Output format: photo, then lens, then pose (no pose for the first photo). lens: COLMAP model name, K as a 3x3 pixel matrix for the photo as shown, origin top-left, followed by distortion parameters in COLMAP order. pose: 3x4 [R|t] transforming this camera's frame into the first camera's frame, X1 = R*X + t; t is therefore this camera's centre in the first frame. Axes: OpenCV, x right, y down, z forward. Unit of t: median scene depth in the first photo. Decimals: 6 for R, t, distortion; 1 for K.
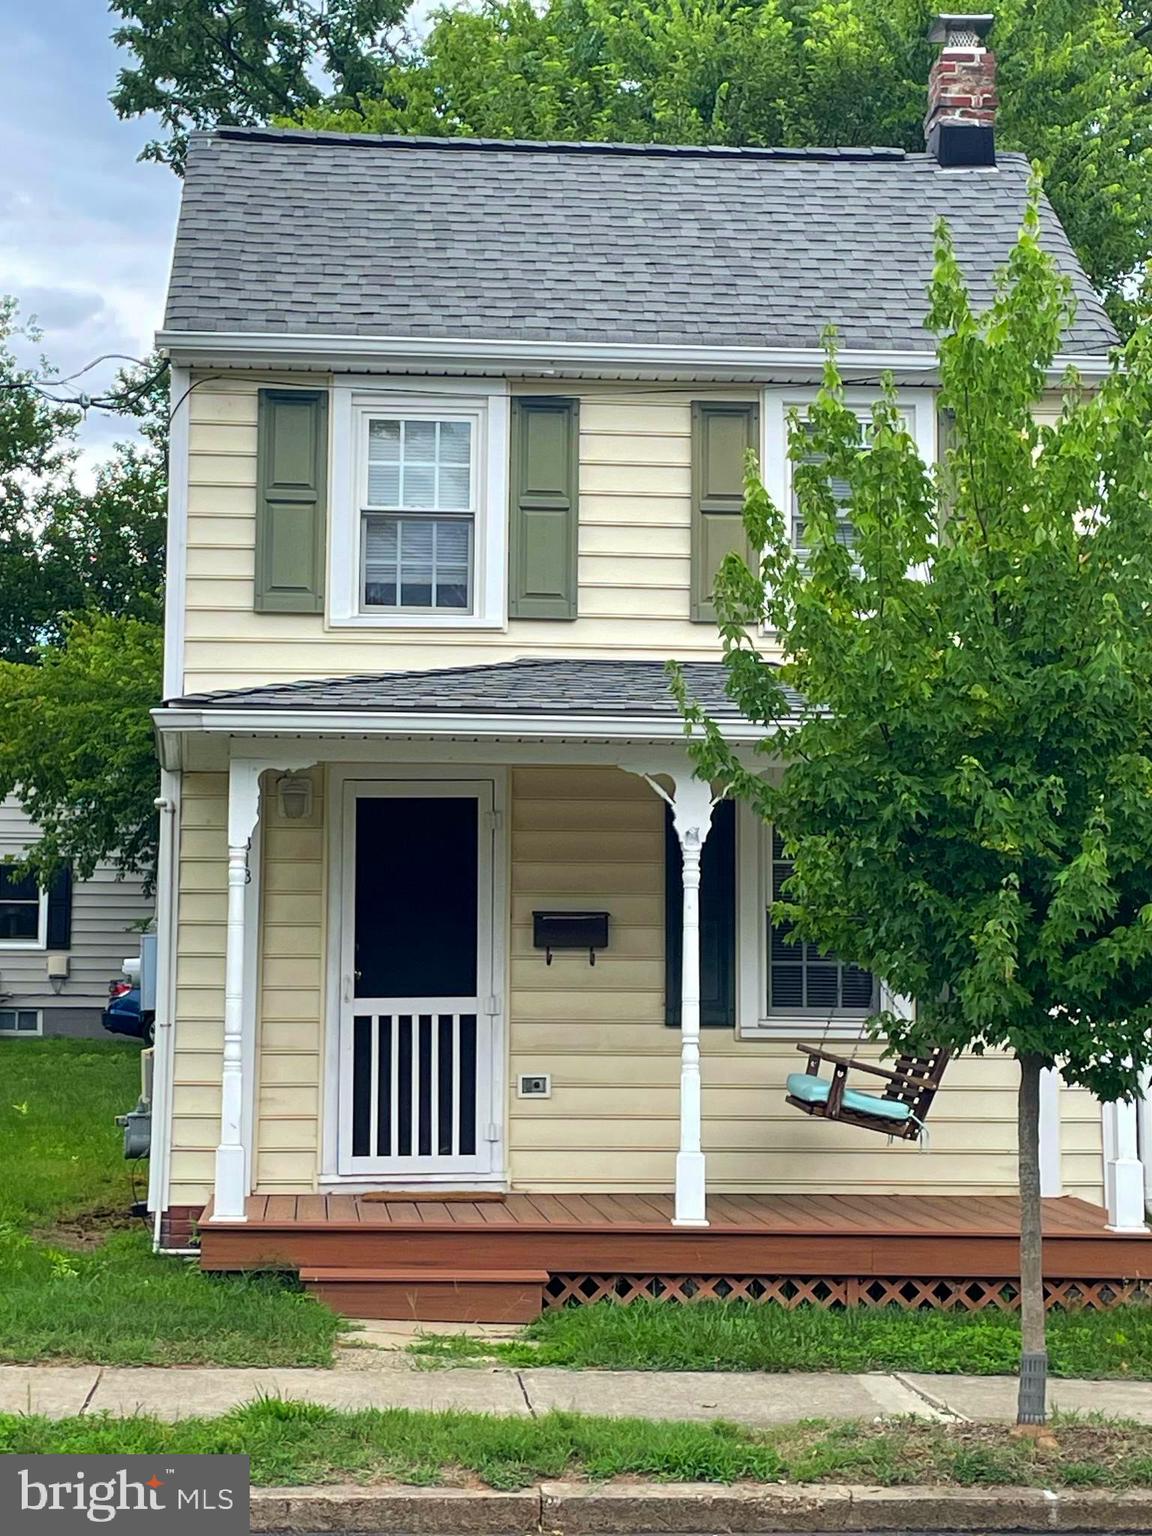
lens RADIAL K [[3011.1, 0, 576.0], [0, 3011.1, 768.0], [0, 0, 1]] dist [0.147974, -0.385685]
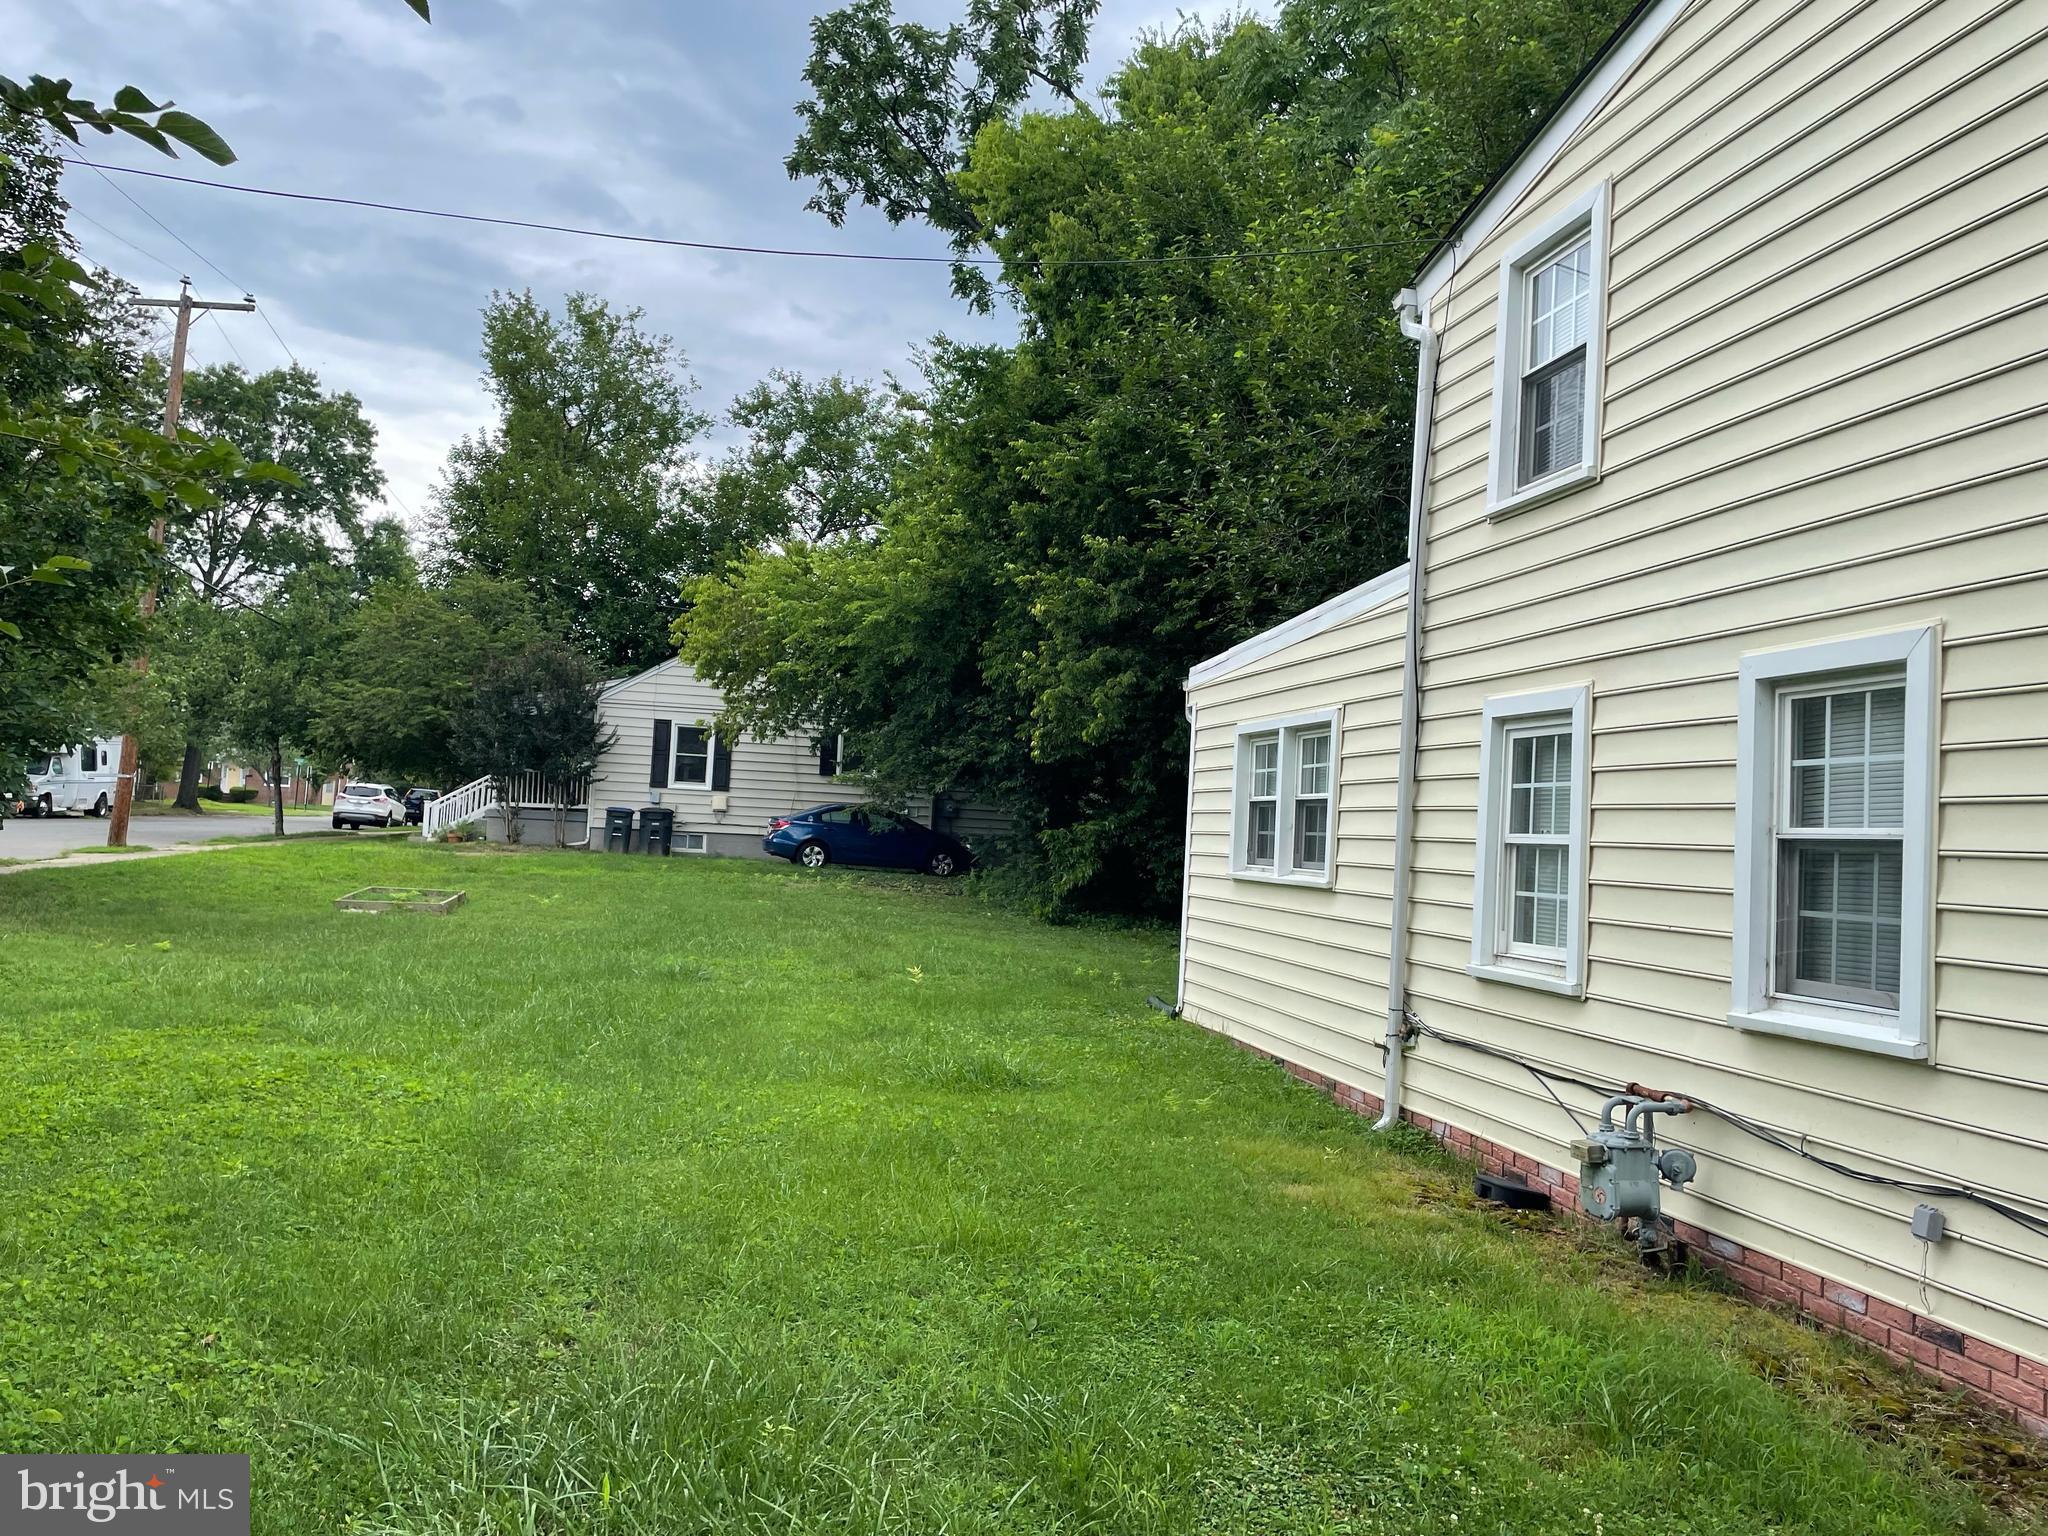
lens RADIAL K [[1568.3, 0, 1024.0], [0, 1568.3, 768.0], [0, 0, 1]] dist [0.072987, -0.094773]
pose [[0.992810, 0.044345, 0.111181, -0.376555], [-0.049024, 0.998008, 0.039708, 0.048345], [-0.109199, -0.044873, 0.993007, 0.919849]]
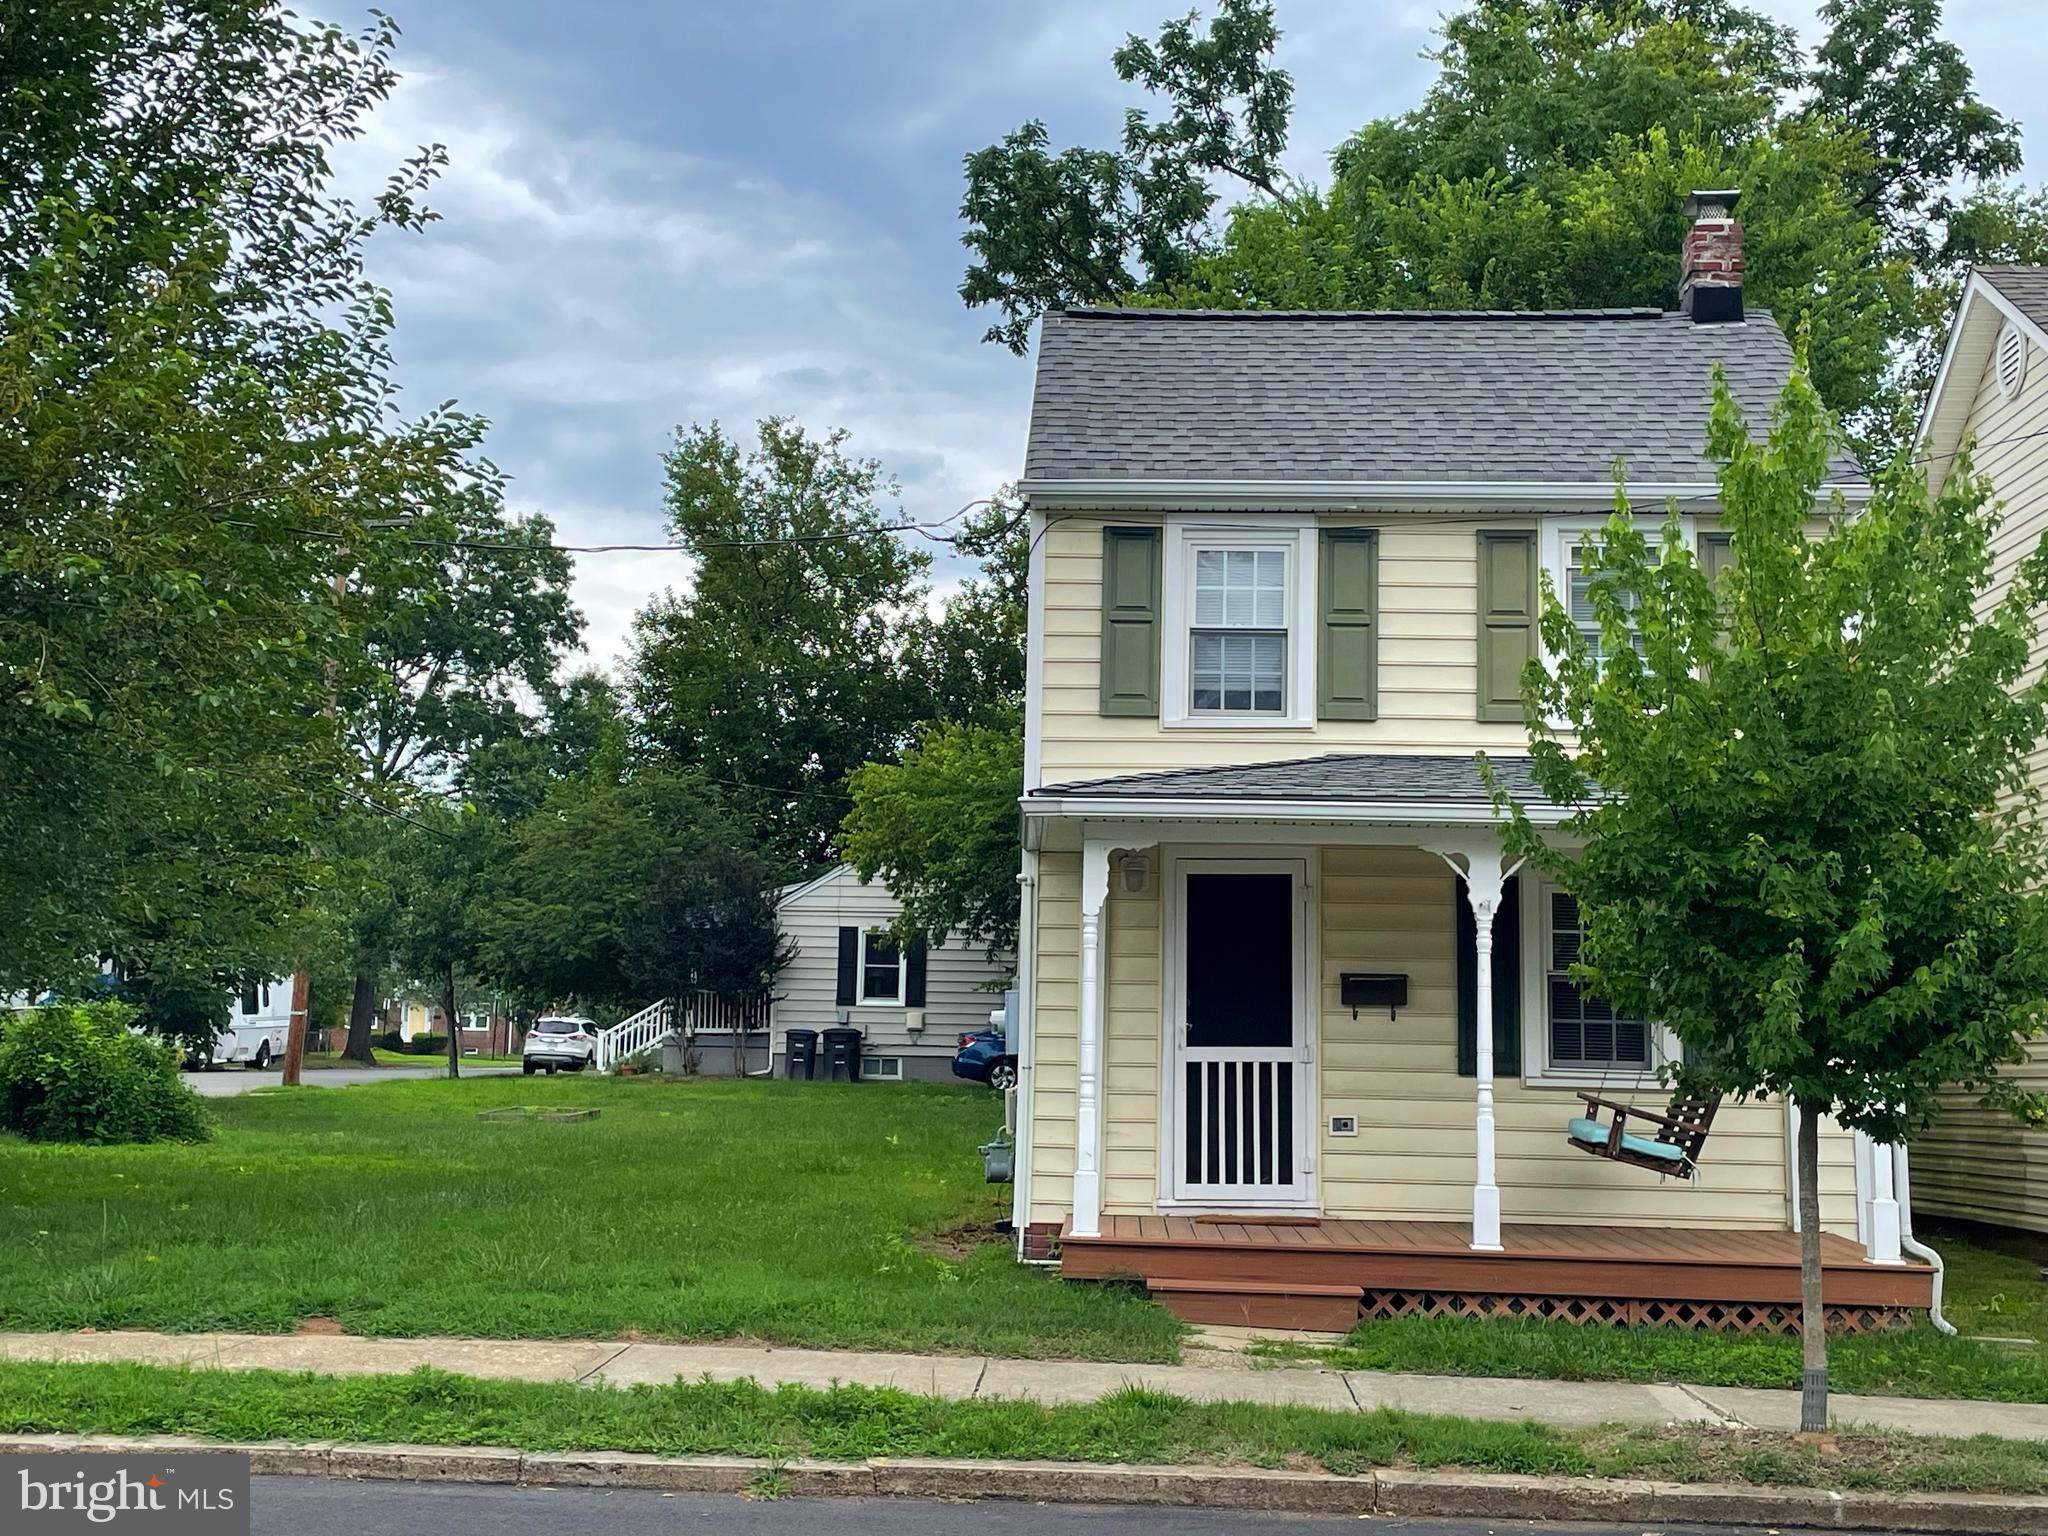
lens RADIAL K [[2583.2, 0, 1016.8], [0, 2583.2, 774.9], [0, 0, 1]] dist [0.120839, -0.260770]
pose [[0.992001, -0.004310, -0.126159, -0.012205], [0.000413, 0.999522, -0.030900, 0.002402], [0.126232, 0.030600, 0.991529, -0.000047]]
